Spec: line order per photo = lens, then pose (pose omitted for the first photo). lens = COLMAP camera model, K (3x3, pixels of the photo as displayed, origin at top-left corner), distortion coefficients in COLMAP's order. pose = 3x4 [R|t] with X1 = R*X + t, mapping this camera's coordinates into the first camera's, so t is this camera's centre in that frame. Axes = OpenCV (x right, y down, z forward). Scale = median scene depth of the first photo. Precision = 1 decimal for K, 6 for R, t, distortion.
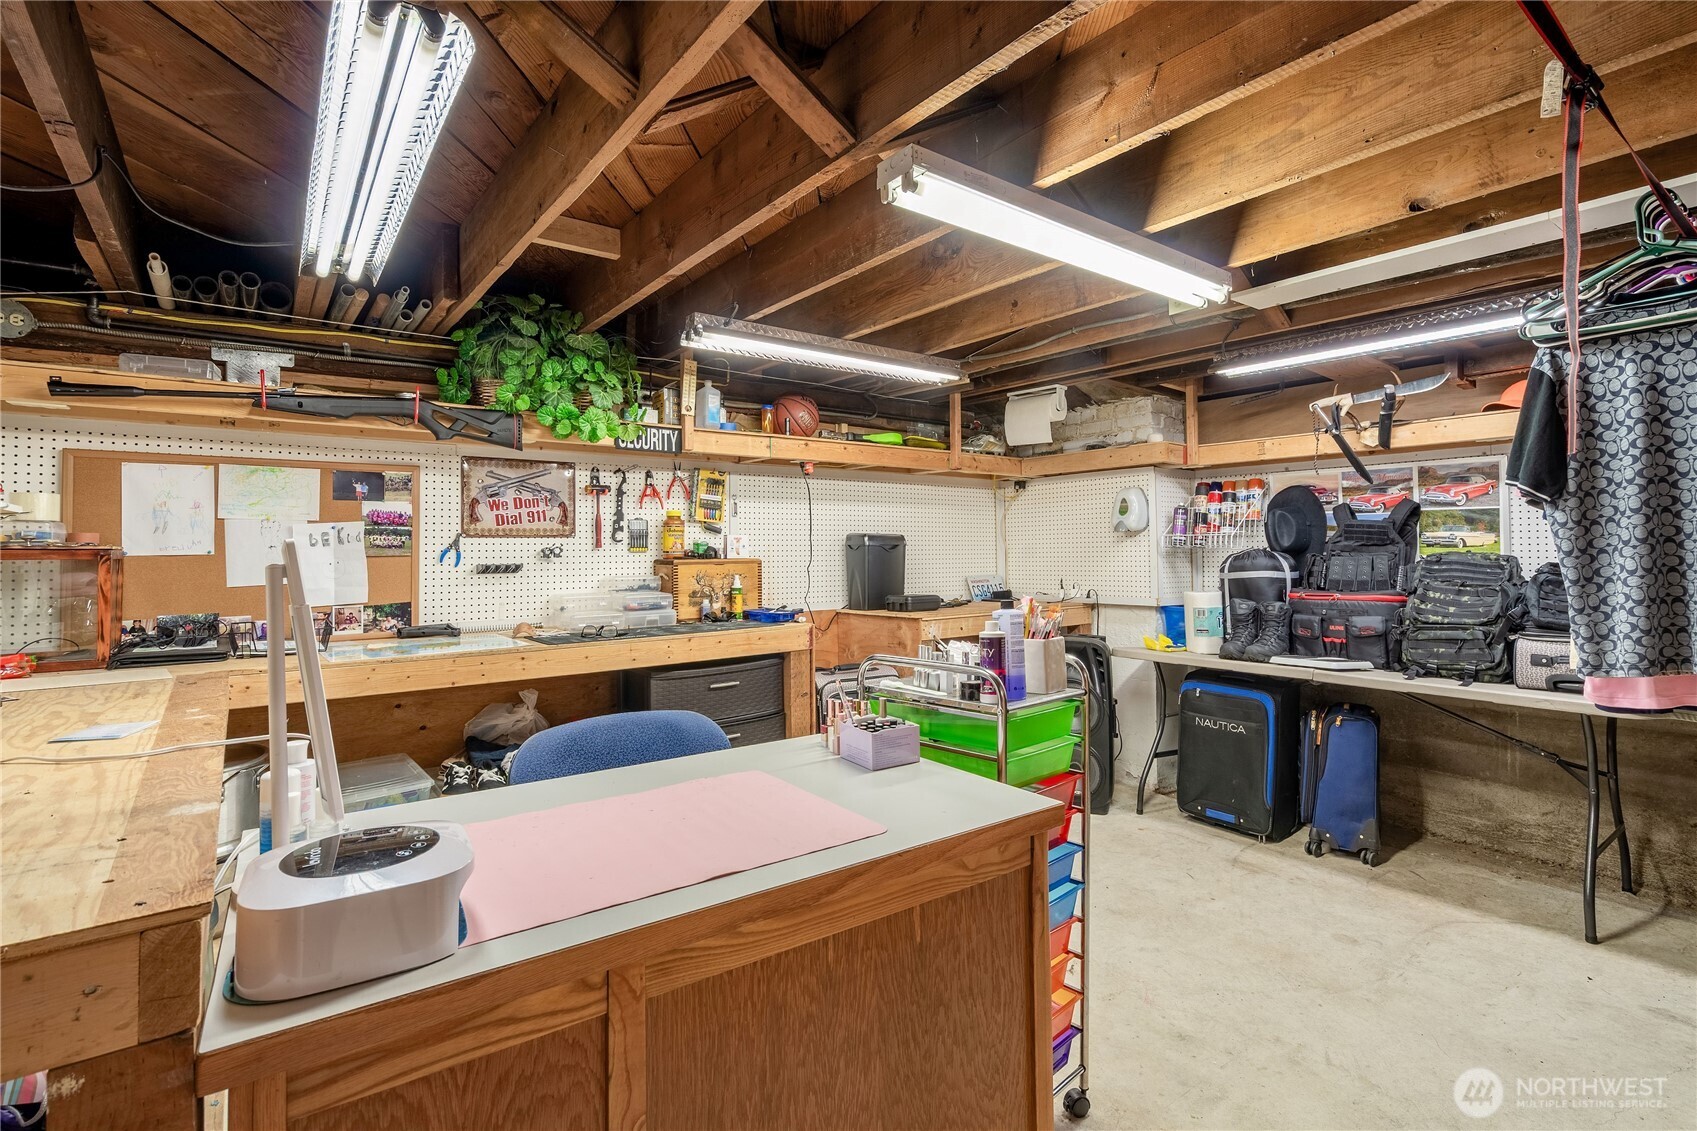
lens RADIAL K [[785.1, 0, 843.7], [0, 785.1, 549.0], [0, 0, 1]] dist [-0.000292, 0.000547]
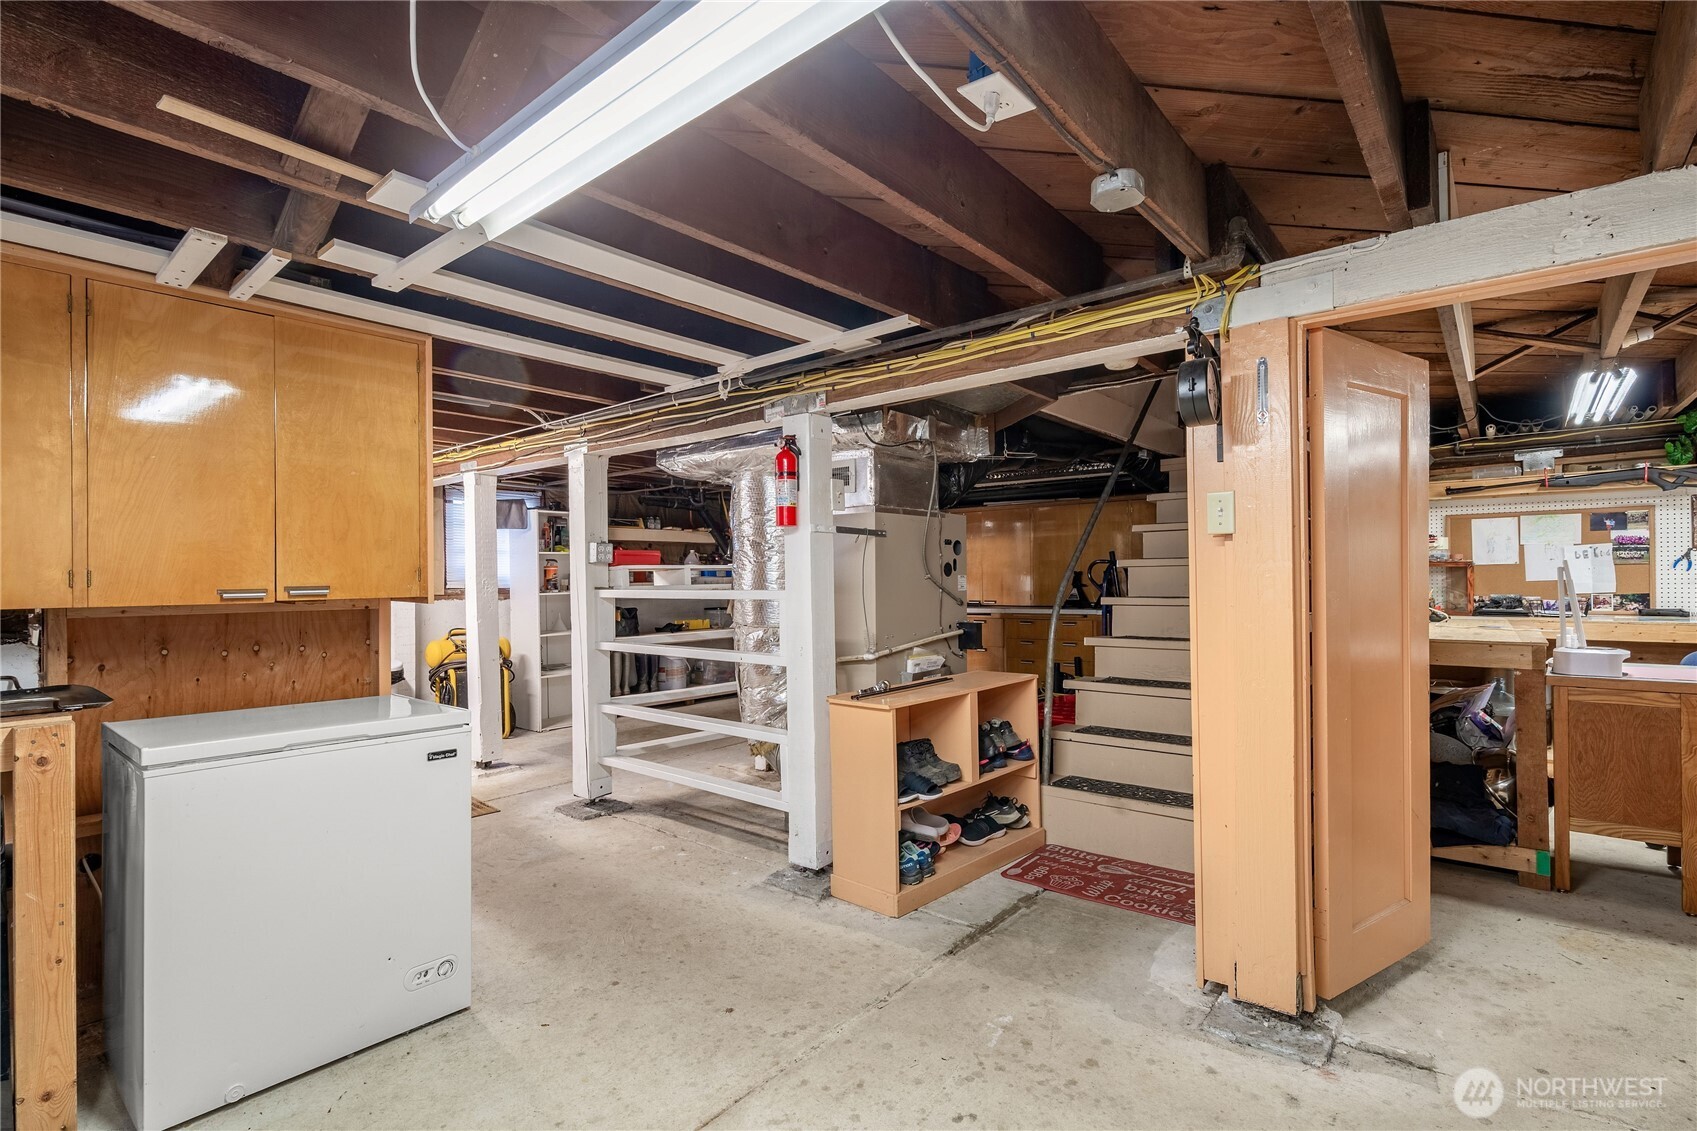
lens RADIAL K [[785.1, 0, 850.2], [0, 785.1, 560.6], [0, 0, 1]] dist [-0.000292, 0.000547]
pose [[0.221013, -0.011648, -0.975201, 0.666722], [0.015440, 0.999845, -0.008443, -0.009421], [0.975149, -0.013191, 0.221159, -0.959597]]
